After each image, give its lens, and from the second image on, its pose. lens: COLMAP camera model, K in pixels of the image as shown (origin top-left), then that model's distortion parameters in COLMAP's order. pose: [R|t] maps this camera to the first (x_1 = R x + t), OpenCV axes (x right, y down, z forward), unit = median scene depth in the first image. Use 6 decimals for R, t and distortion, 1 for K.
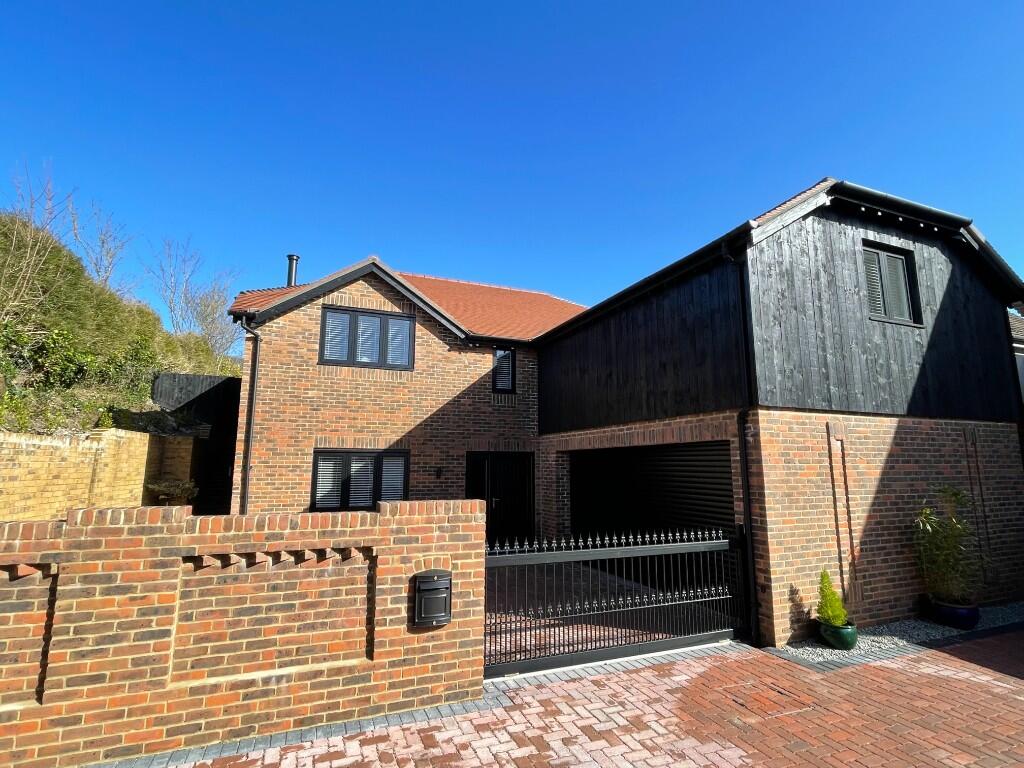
lens RADIAL K [[513.8, 0, 511.7], [0, 513.8, 380.6], [0, 0, 1]] dist [0.000609, 0.000481]
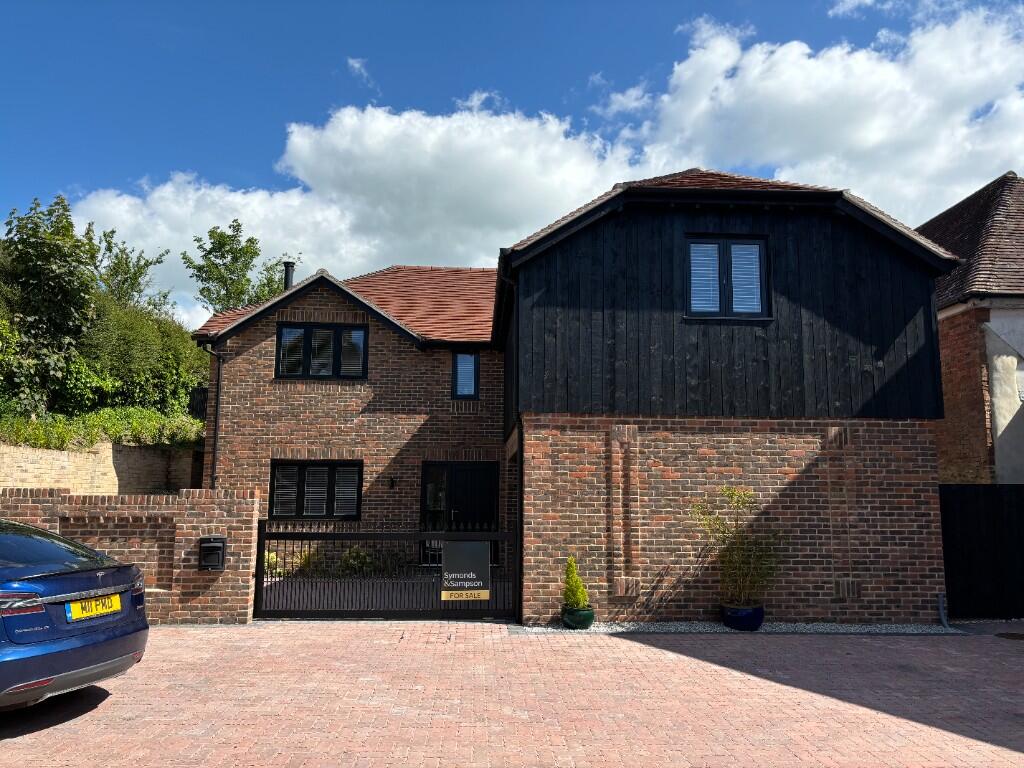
lens RADIAL K [[761.5, 0, 514.5], [0, 761.5, 385.6], [0, 0, 1]] dist [0.011560, 0.000887]
pose [[0.949855, -0.040092, -0.310111, 0.865162], [0.047701, 0.998717, 0.016990, -0.034768], [0.309032, -0.030931, 0.950549, -0.504231]]
